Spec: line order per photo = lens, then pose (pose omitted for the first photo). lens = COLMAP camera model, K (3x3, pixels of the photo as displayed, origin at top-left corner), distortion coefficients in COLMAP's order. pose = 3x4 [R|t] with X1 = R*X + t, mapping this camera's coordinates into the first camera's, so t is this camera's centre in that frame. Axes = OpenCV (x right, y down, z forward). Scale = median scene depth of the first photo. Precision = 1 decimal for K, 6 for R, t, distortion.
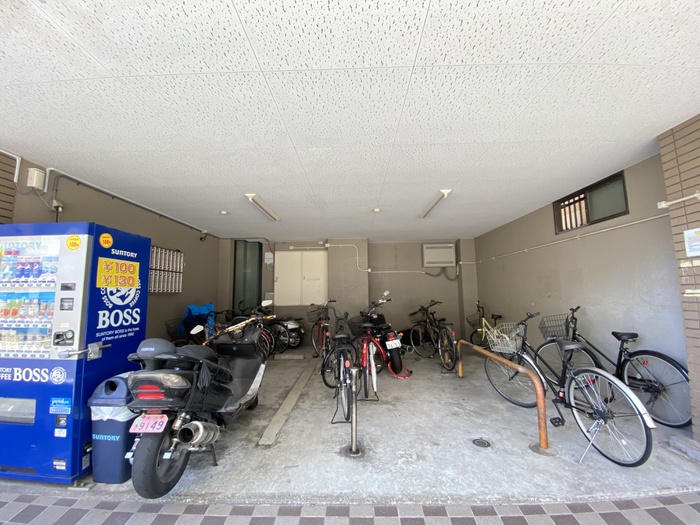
lens RADIAL K [[283.8, 0, 350.0], [0, 283.8, 262.5], [0, 0, 1]] dist [0.022326, -0.021949]
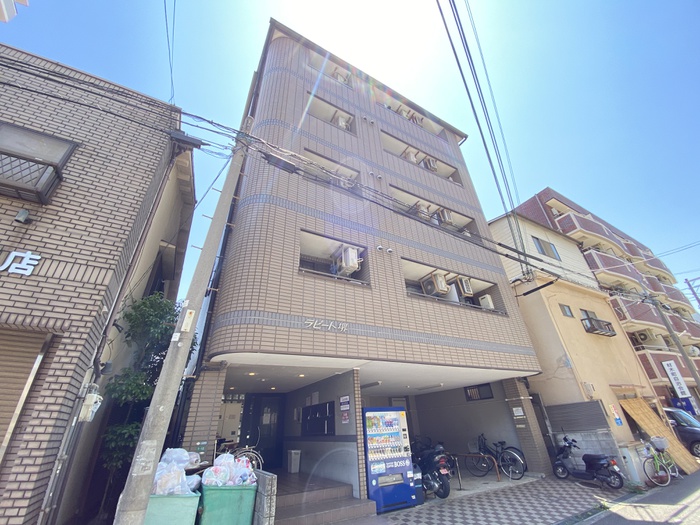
lens RADIAL K [[283.8, 0, 350.0], [0, 283.8, 262.5], [0, 0, 1]] dist [0.022326, -0.021949]
pose [[0.856744, 0.234560, 0.459316, -3.294885], [-0.021445, 0.906025, -0.422681, -0.240879], [-0.515296, 0.352280, 0.781261, -1.784357]]
